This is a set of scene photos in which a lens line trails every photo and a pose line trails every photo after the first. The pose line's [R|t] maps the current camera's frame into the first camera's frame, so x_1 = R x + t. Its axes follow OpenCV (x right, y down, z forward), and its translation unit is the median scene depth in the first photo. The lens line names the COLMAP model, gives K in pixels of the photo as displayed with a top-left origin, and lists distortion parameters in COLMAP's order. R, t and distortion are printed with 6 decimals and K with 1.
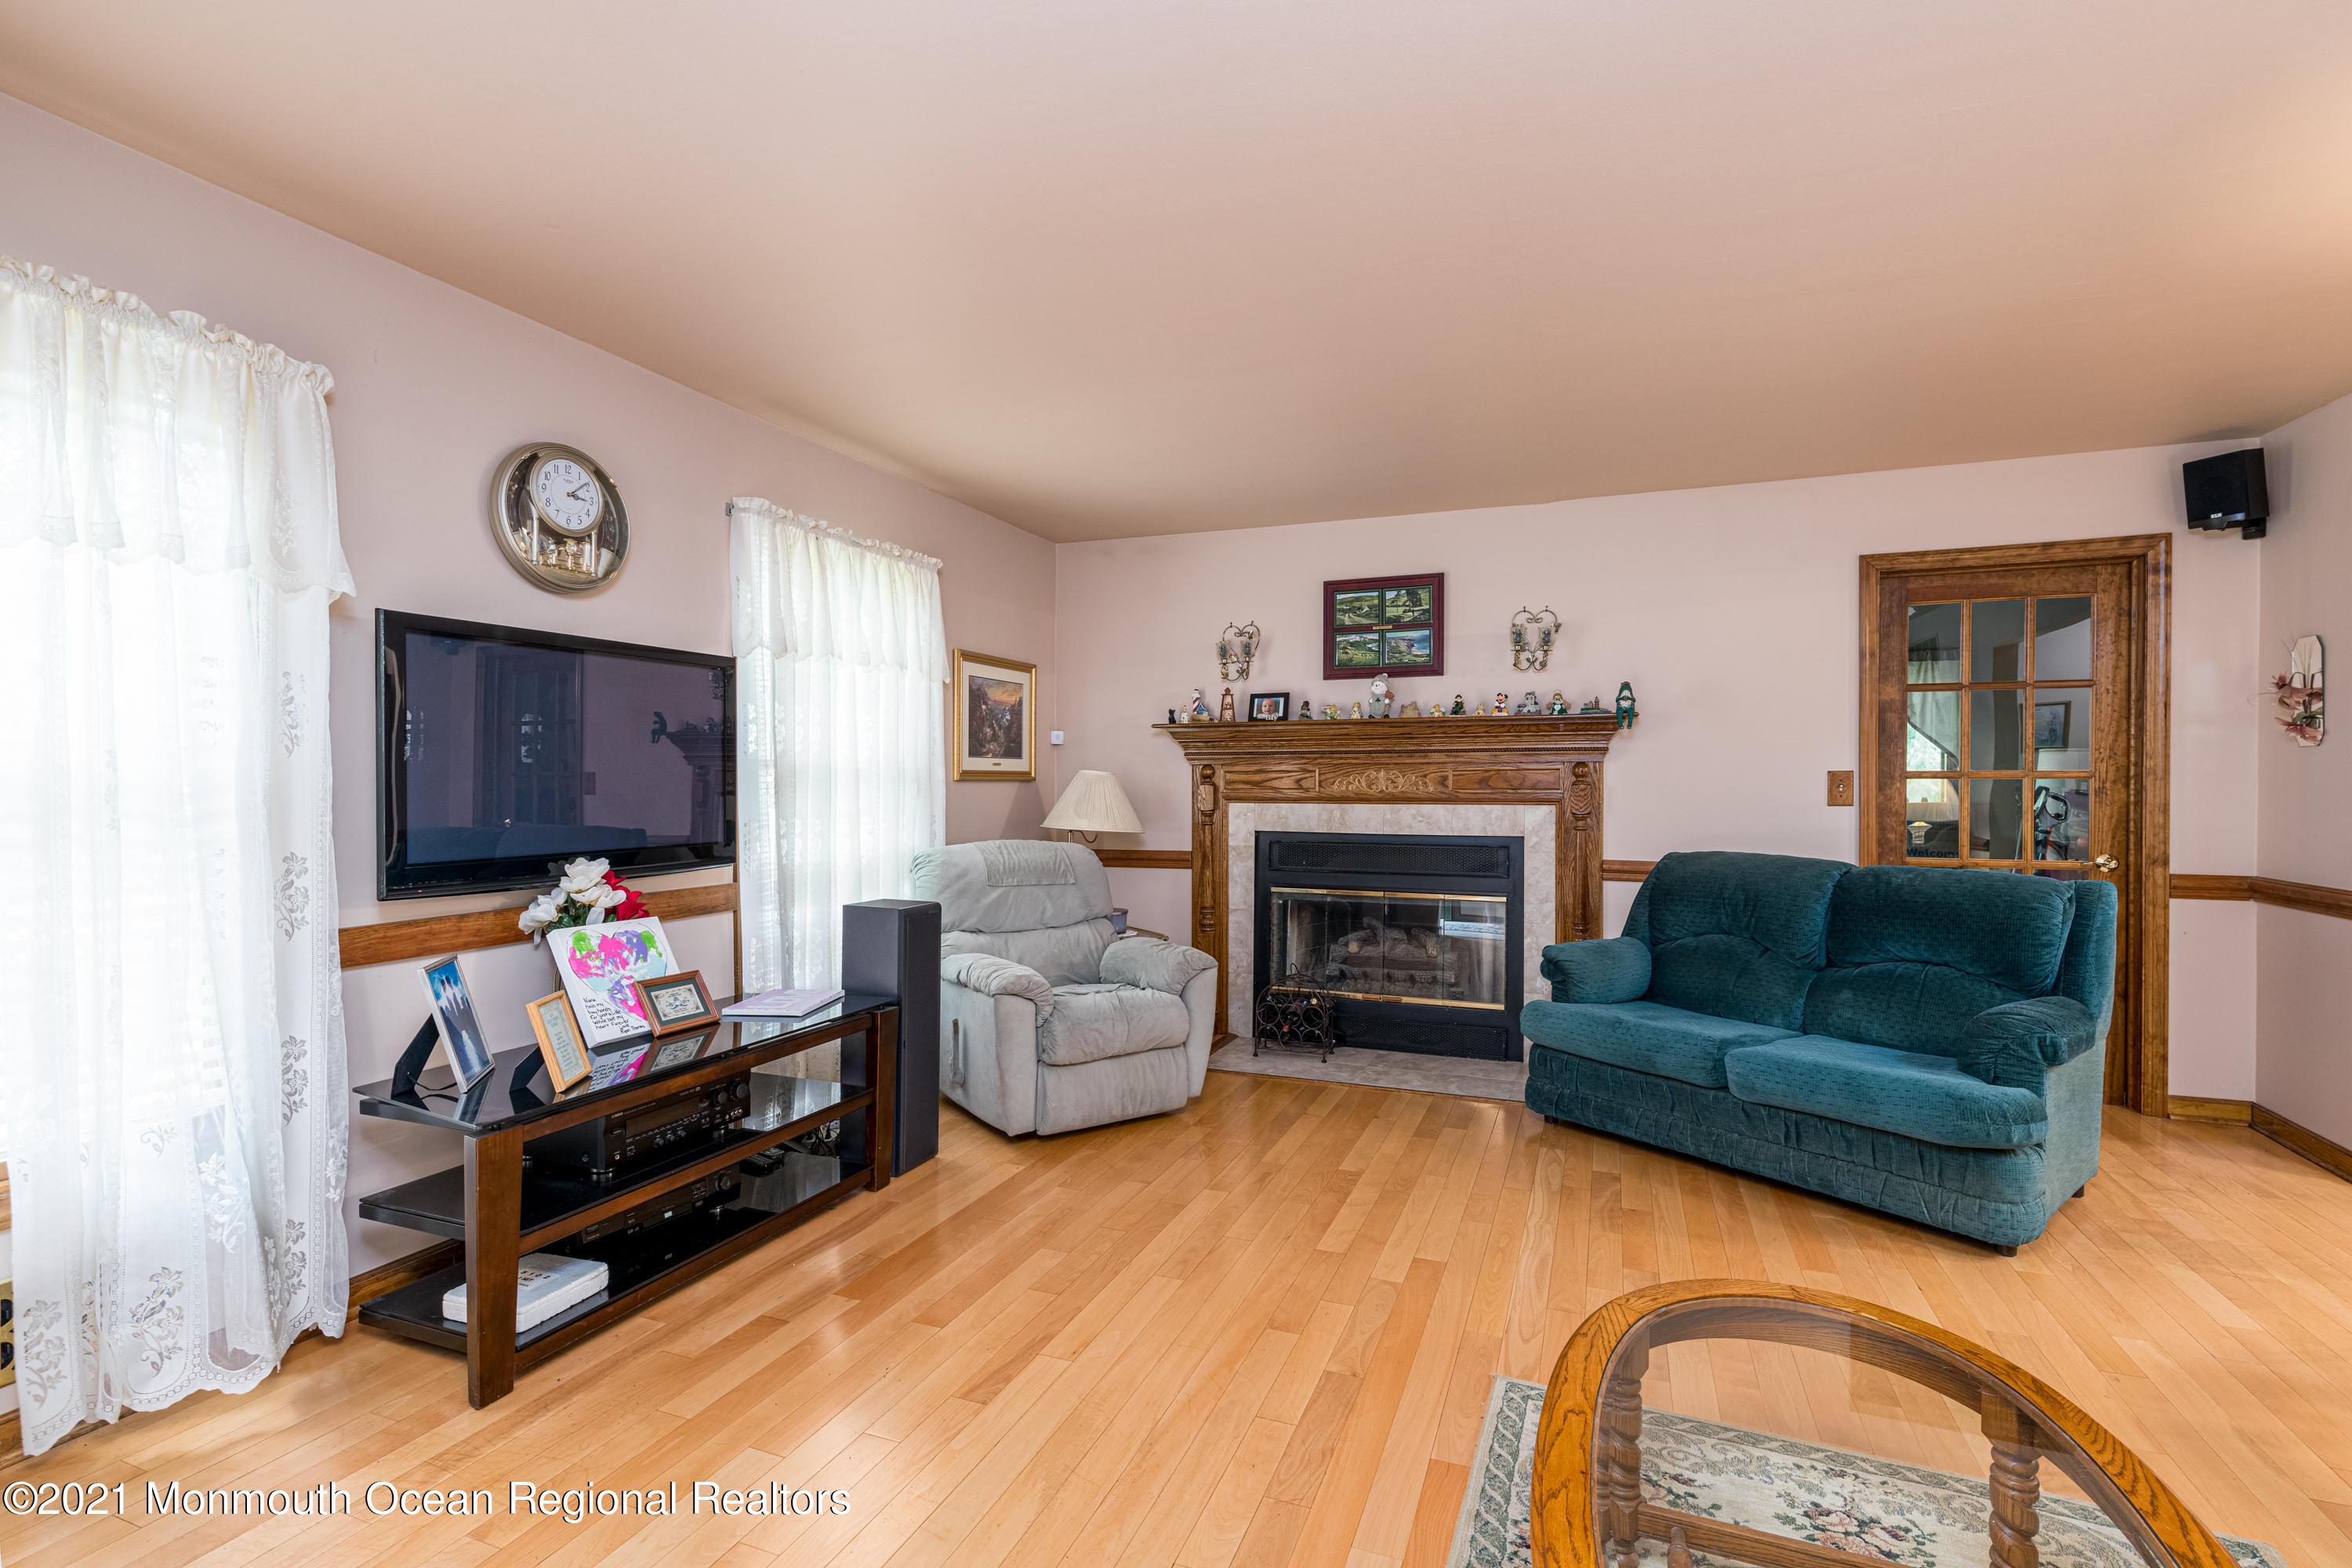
lens RADIAL K [[1119.1, 0, 1176.0], [0, 1119.1, 784.0], [0, 0, 1]] dist [-0.001322, -0.000193]
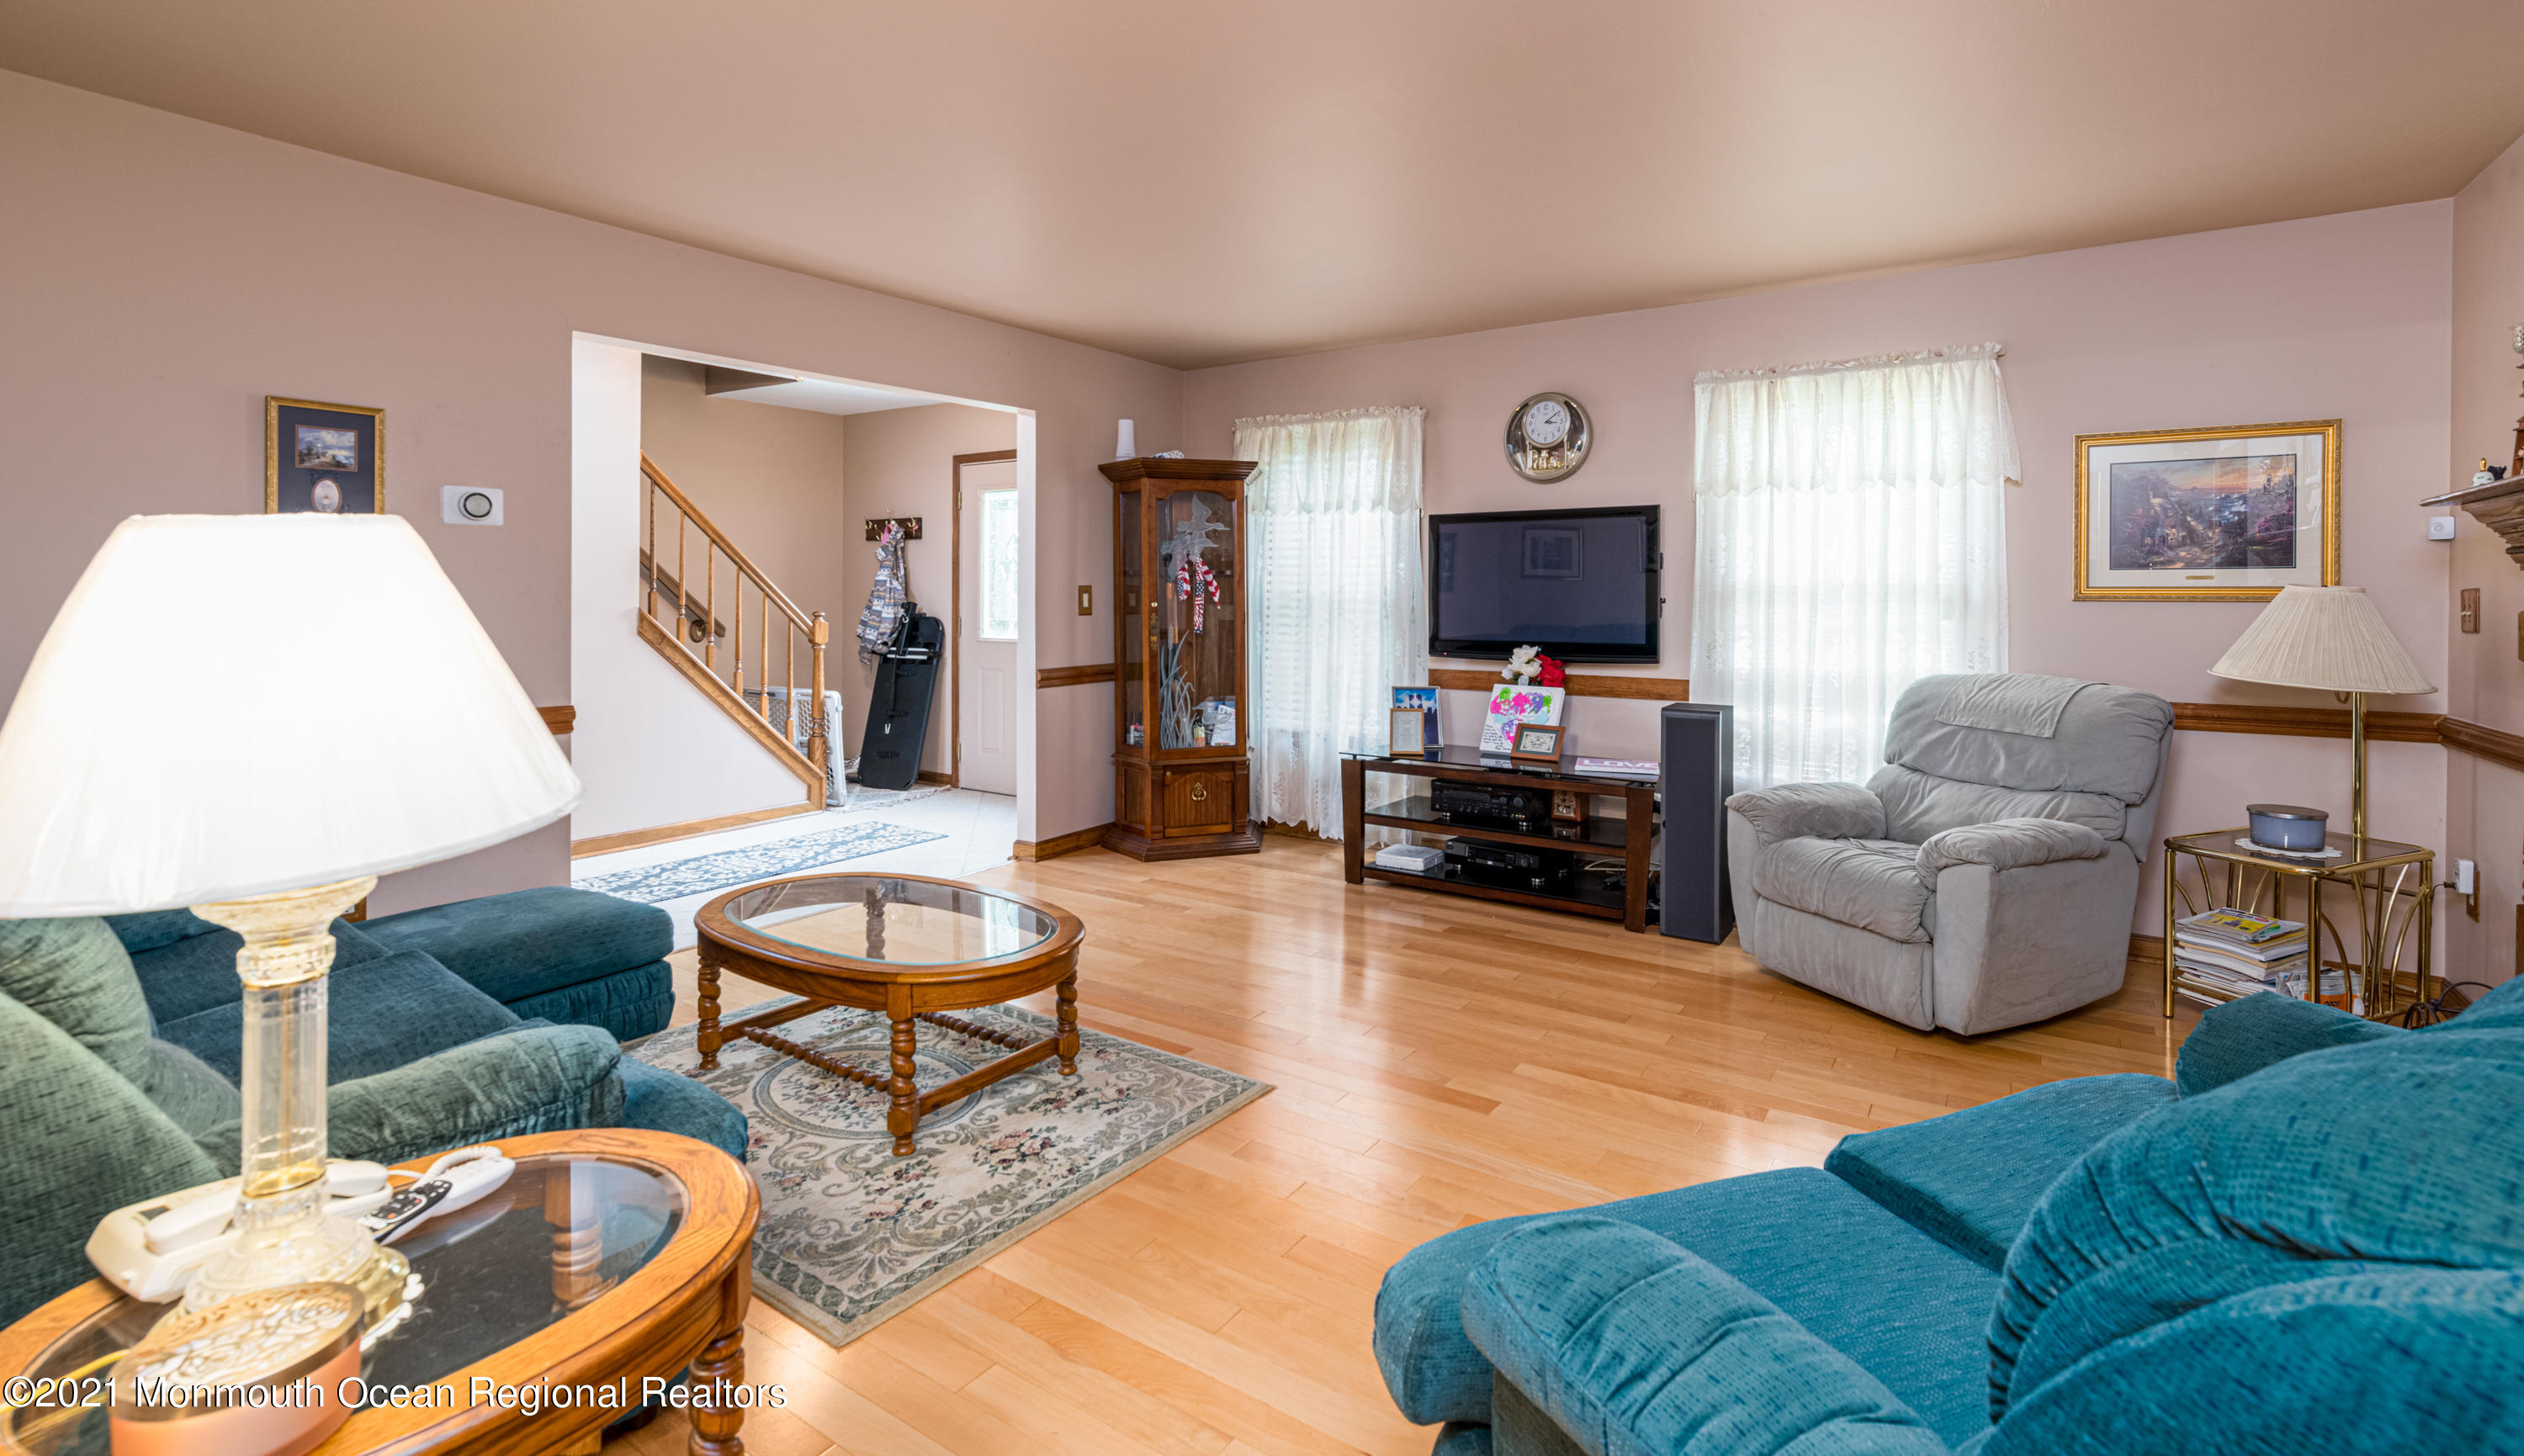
lens RADIAL K [[1127.7, 0, 1263.8], [0, 1127.7, 597.9], [0, 0, 1]] dist [0.001544, 0.000204]
pose [[-0.224798, 0.002473, -0.974402, 0.792383], [-0.003546, 0.999988, 0.003356, -0.005455], [0.974399, 0.004209, -0.224787, 0.670678]]
